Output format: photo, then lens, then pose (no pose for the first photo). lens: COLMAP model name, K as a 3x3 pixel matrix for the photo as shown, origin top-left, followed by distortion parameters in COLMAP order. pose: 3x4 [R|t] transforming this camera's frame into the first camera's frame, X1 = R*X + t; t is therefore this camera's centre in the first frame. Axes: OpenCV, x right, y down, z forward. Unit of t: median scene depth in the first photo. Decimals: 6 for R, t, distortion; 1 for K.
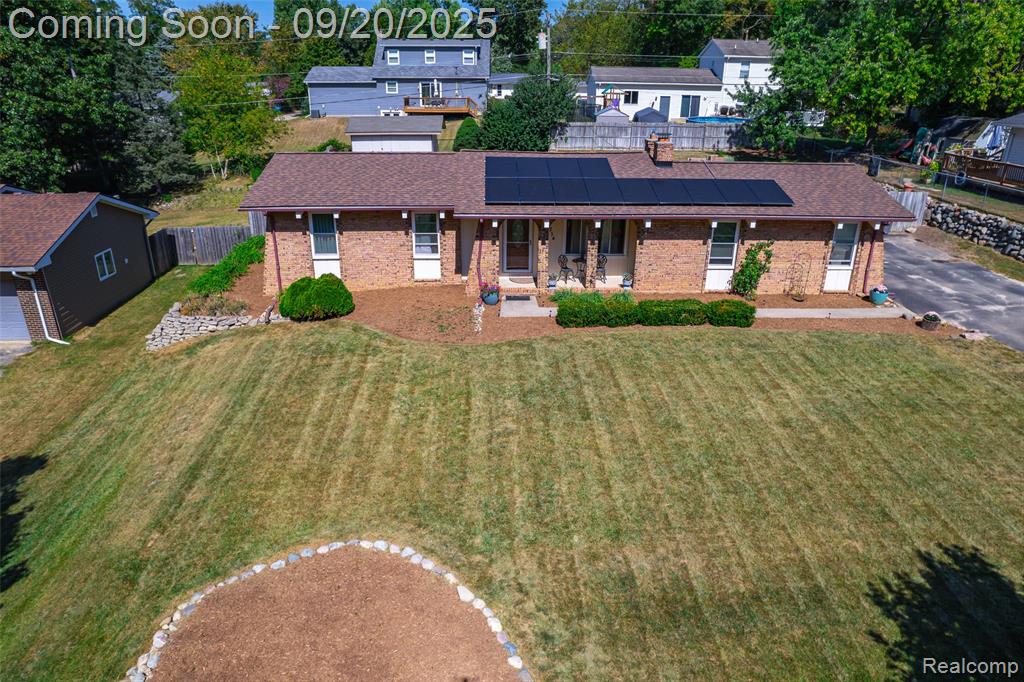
lens RADIAL K [[667.4, 0, 511.6], [0, 667.4, 347.1], [0, 0, 1]] dist [-0.079858, 0.073176]
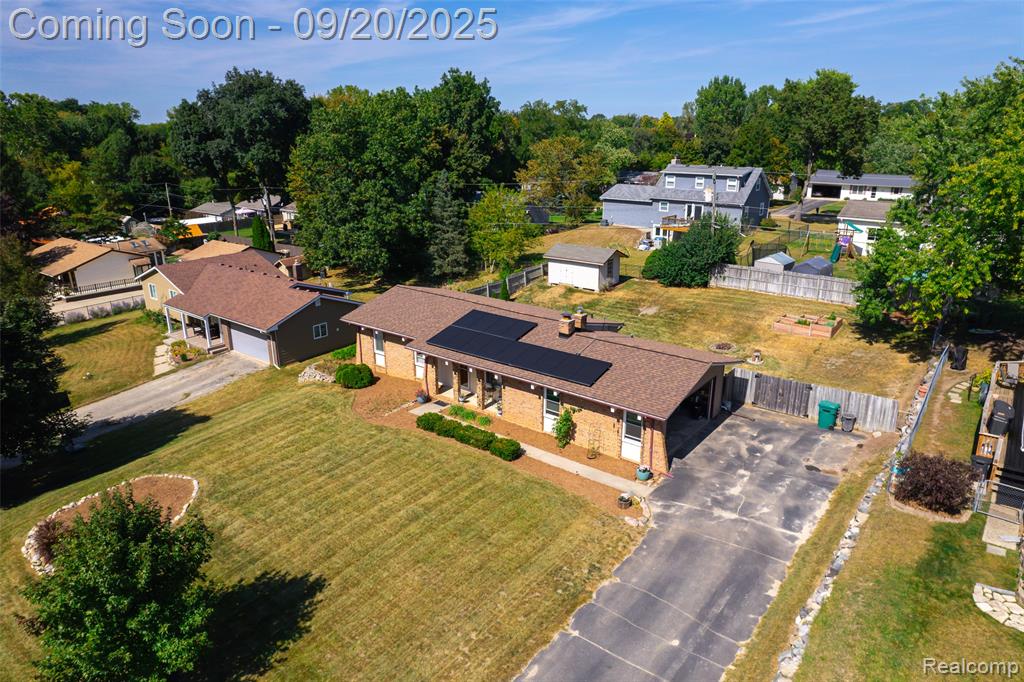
lens RADIAL K [[657.1, 0, 511.6], [0, 657.1, 346.5], [0, 0, 1]] dist [-0.076644, 0.067830]
pose [[0.764516, 0.192330, -0.615243, 1.059036], [-0.240142, 0.970725, 0.005050, -0.250840], [0.598203, 0.143885, 0.788321, -0.144804]]
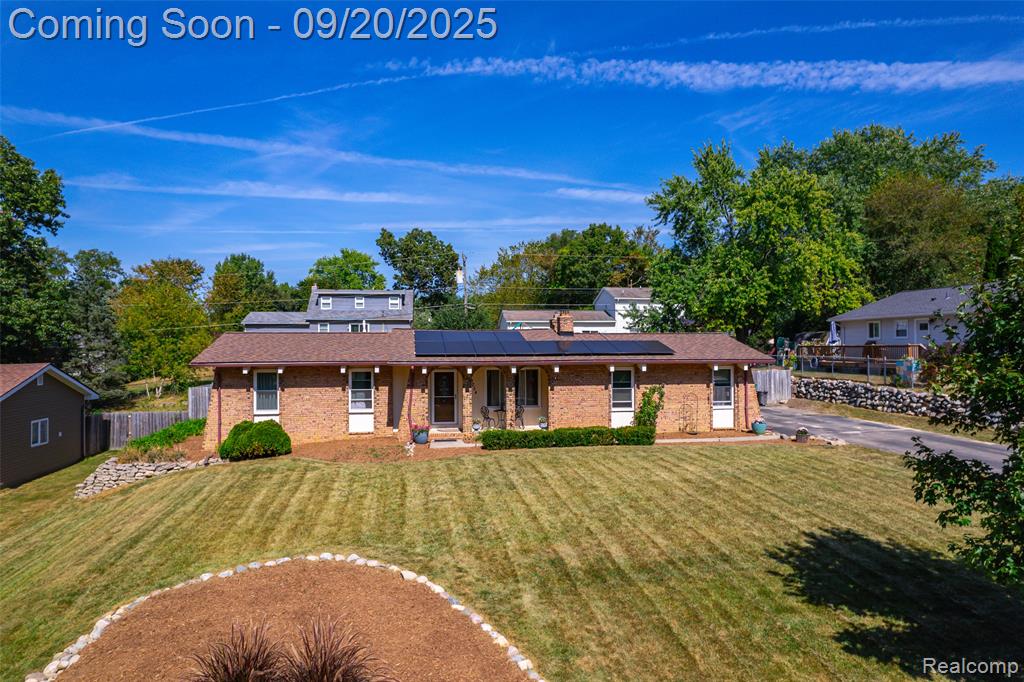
lens RADIAL K [[657.1, 0, 511.6], [0, 657.1, 346.5], [0, 0, 1]] dist [-0.076644, 0.067830]
pose [[0.992265, -0.012449, 0.123510, -0.013809], [0.059352, 0.921444, -0.383950, 0.202482], [-0.109028, 0.388311, 0.915056, -0.058880]]
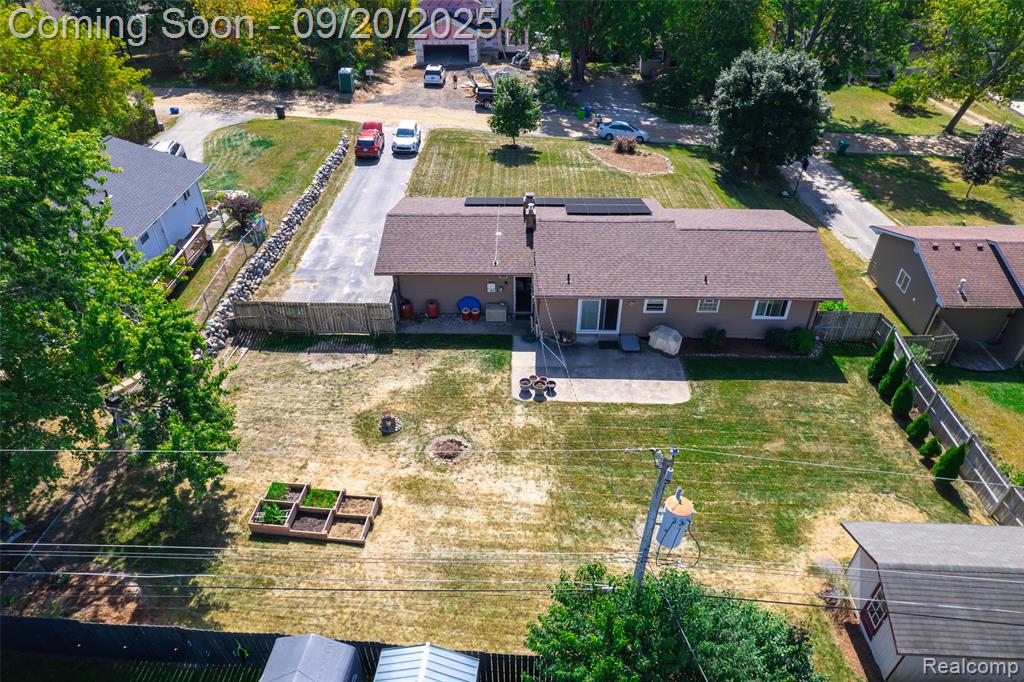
lens RADIAL K [[657.1, 0, 511.6], [0, 657.1, 346.5], [0, 0, 1]] dist [-0.076644, 0.067830]
pose [[-0.998642, -0.034274, 0.039230, 0.215121], [0.017175, 0.494339, 0.869100, -1.486255], [-0.049180, 0.868593, -0.493079, 2.120462]]
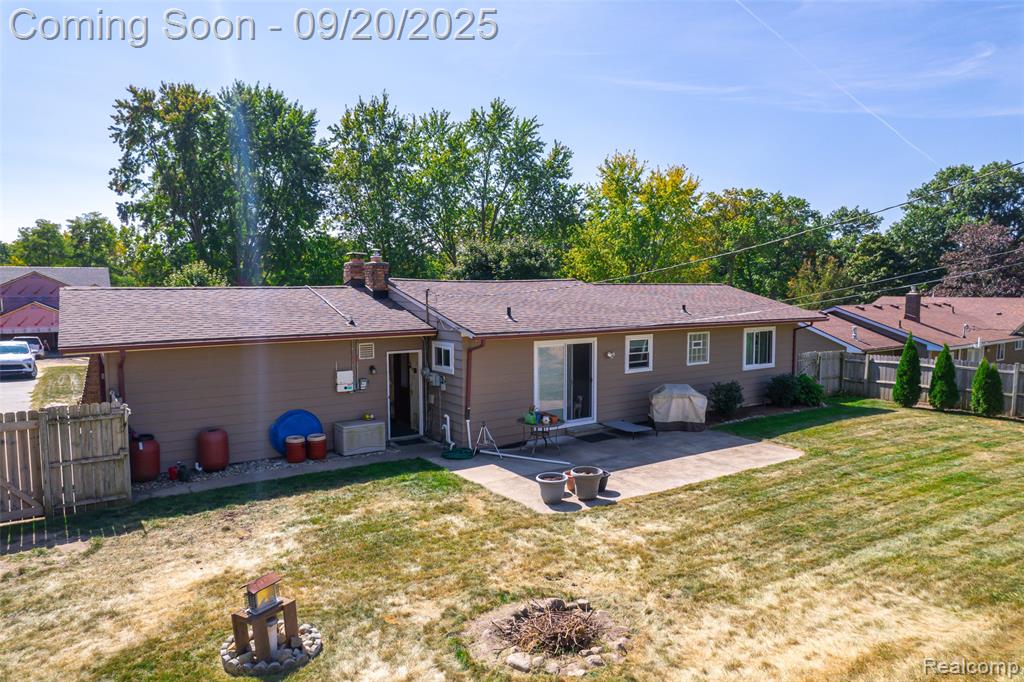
lens RADIAL K [[657.1, 0, 511.6], [0, 657.1, 346.5], [0, 0, 1]] dist [-0.076644, 0.067830]
pose [[-0.844731, 0.041511, -0.533579, 0.541640], [-0.212922, 0.888623, 0.406218, -0.630724], [0.491013, 0.456756, -0.741809, 1.870856]]
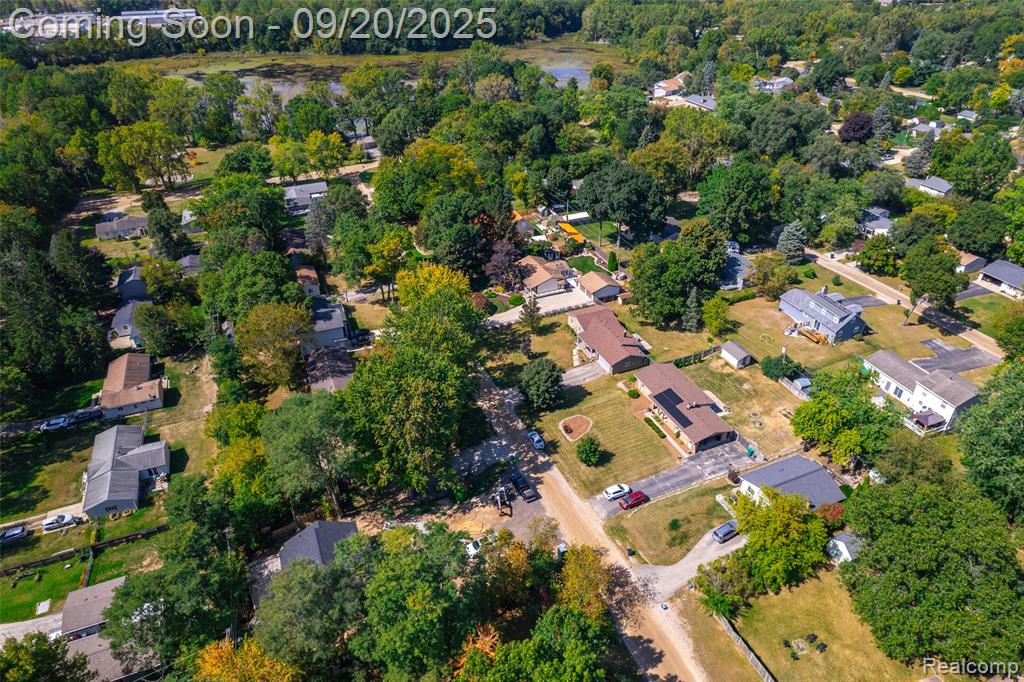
lens RADIAL K [[657.1, 0, 511.6], [0, 657.1, 346.5], [0, 0, 1]] dist [-0.076644, 0.067830]
pose [[0.364084, 0.505619, -0.782171, 3.666098], [-0.356471, 0.851514, 0.384515, -2.280631], [0.860448, 0.138826, 0.490262, -2.885260]]
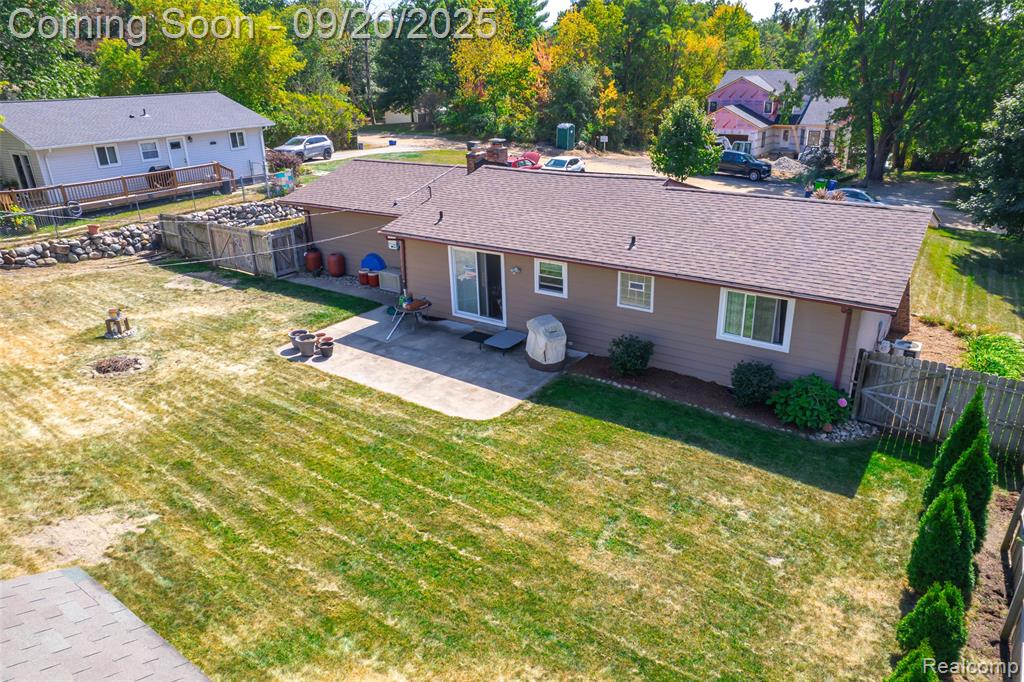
lens RADIAL K [[682.7, 0, 511.4], [0, 682.7, 345.5], [0, 0, 1]] dist [-0.062849, 0.034794]
pose [[-0.798486, -0.215765, 0.562019, -0.480689], [0.255296, 0.724104, 0.640701, -0.809908], [-0.545201, 0.655072, -0.523103, 1.862339]]
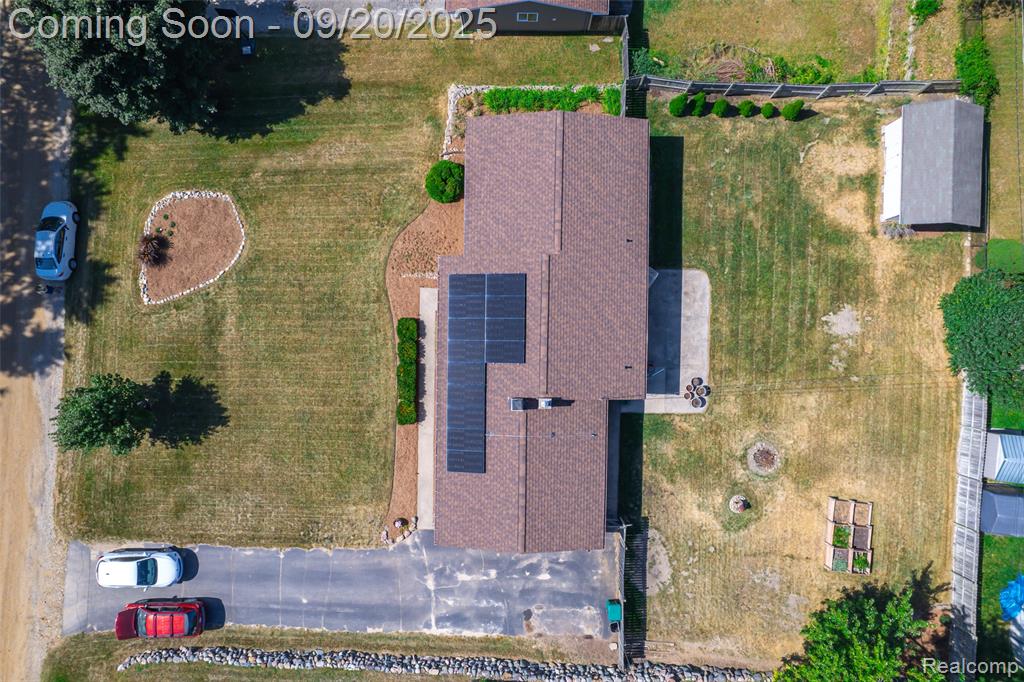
lens RADIAL K [[682.7, 0, 511.4], [0, 682.7, 345.5], [0, 0, 1]] dist [-0.062849, 0.034794]
pose [[-0.046643, 0.998907, -0.002948, 0.122302], [-0.379481, -0.014989, 0.925078, -1.689913], [0.924023, 0.044267, 0.379766, 0.489831]]
